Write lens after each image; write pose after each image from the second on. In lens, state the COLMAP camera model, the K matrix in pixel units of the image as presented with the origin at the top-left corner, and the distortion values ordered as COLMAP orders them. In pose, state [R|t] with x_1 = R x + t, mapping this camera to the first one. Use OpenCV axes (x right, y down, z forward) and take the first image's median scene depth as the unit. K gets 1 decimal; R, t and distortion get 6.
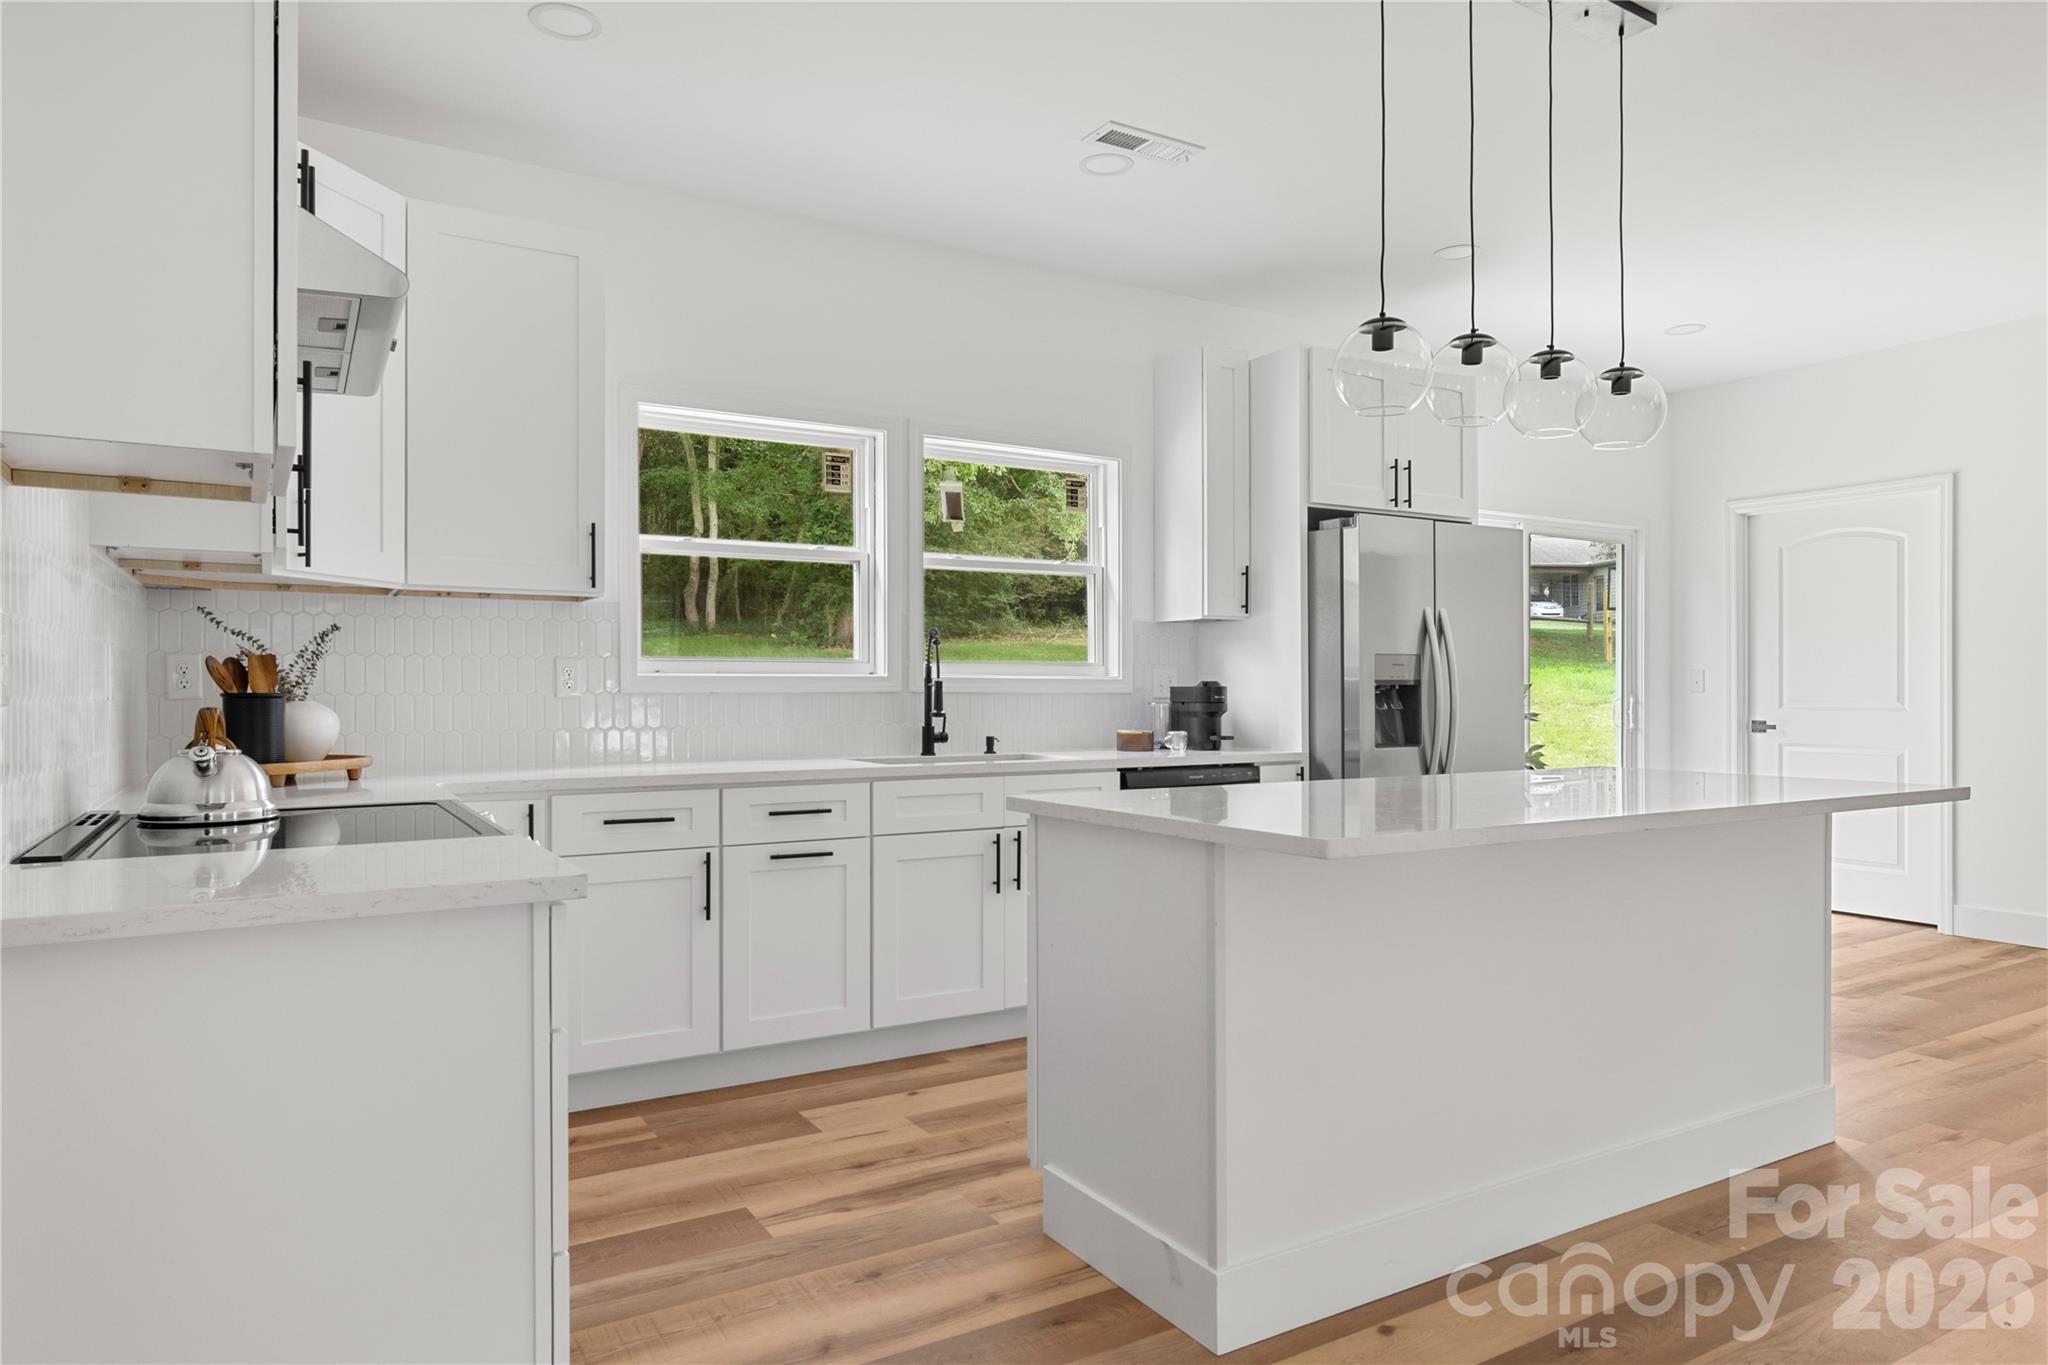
lens RADIAL K [[1252.3, 0, 1020.9], [0, 1252.3, 681.1], [0, 0, 1]] dist [0.001553, 0.003206]
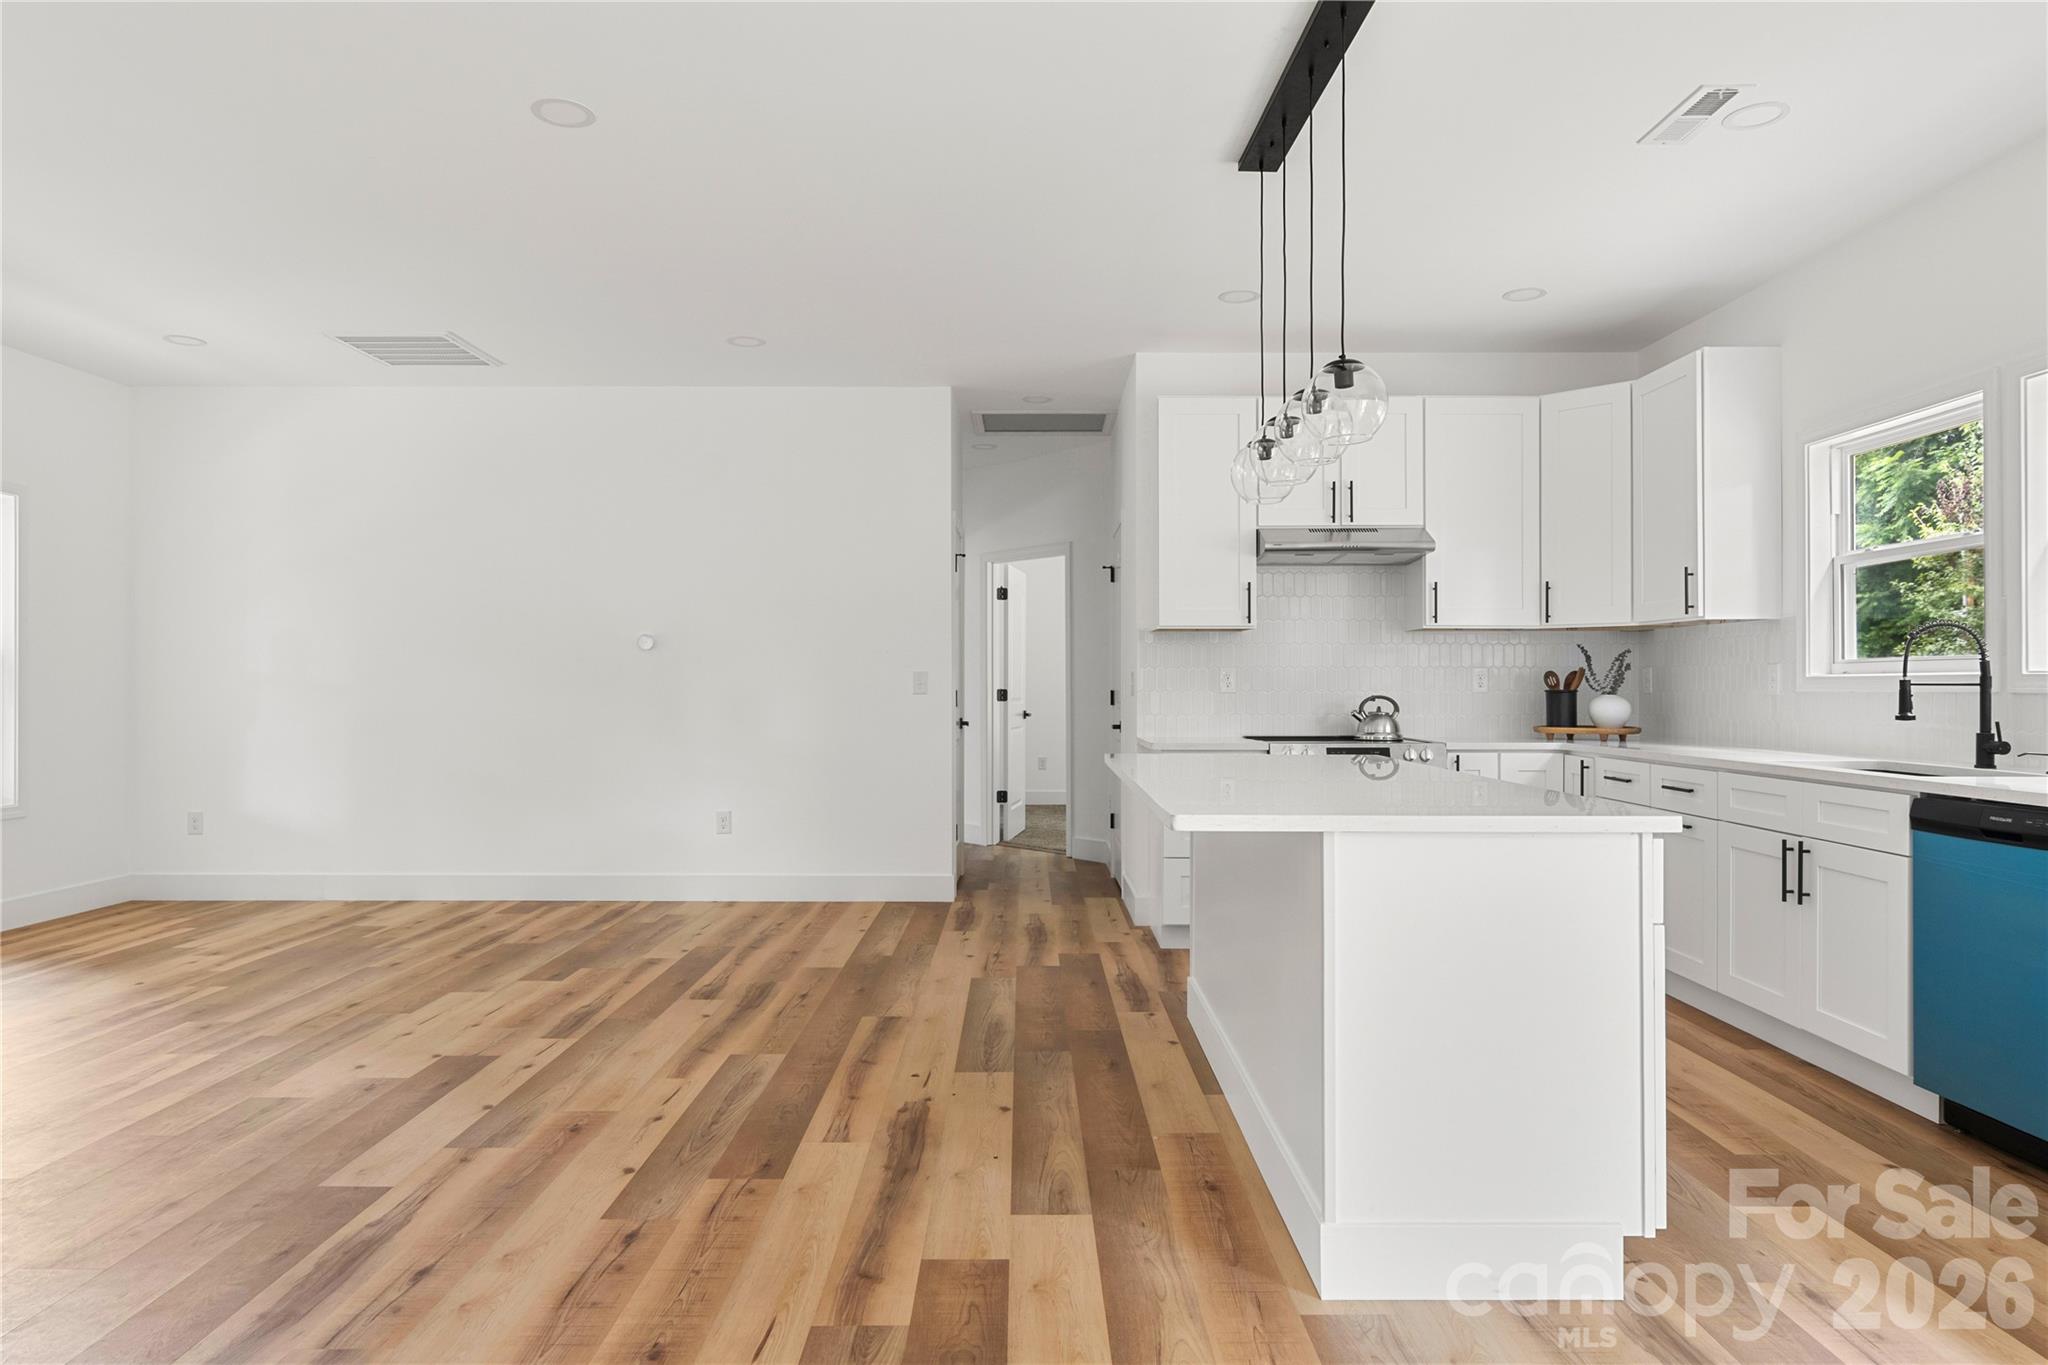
lens RADIAL K [[1252.3, 0, 1031.0], [0, 1252.3, 686.2], [0, 0, 1]] dist [0.001553, 0.003206]
pose [[-0.508769, 0.003657, -0.860895, 0.964751], [0.008878, 0.999960, -0.000999, -0.000288], [0.860857, -0.008151, -0.508782, 0.863666]]
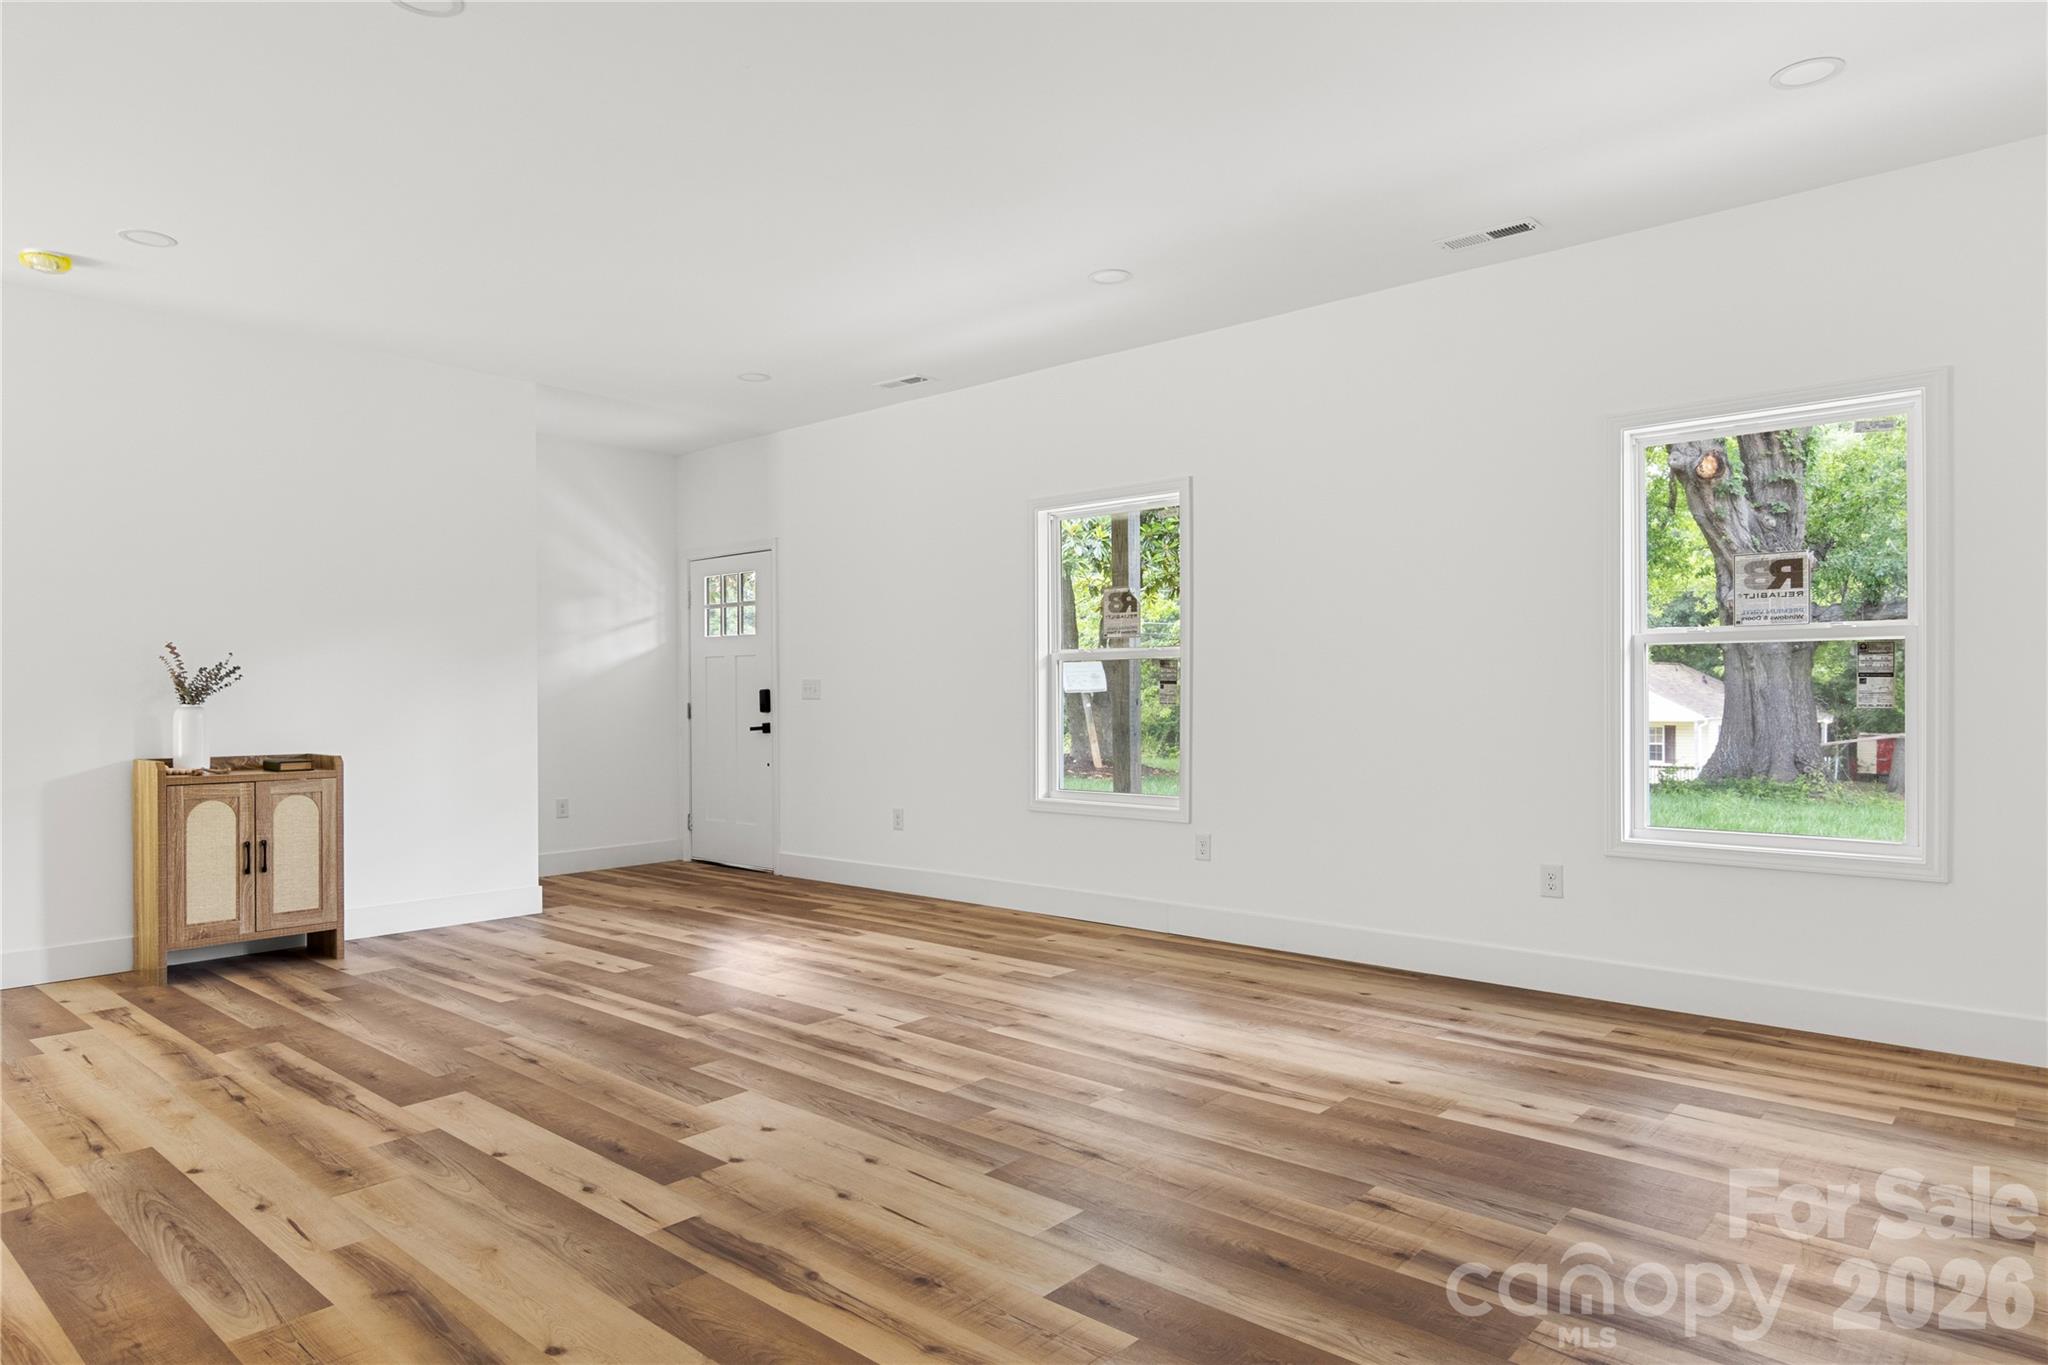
lens RADIAL K [[1252.3, 0, 987.1], [0, 1252.3, 686.2], [0, 0, 1]] dist [0.001553, 0.003206]
pose [[-0.282250, 0.006818, 0.959317, -0.250828], [0.000411, 0.999976, -0.006986, 0.004007], [-0.959341, -0.001577, -0.282246, 0.125787]]
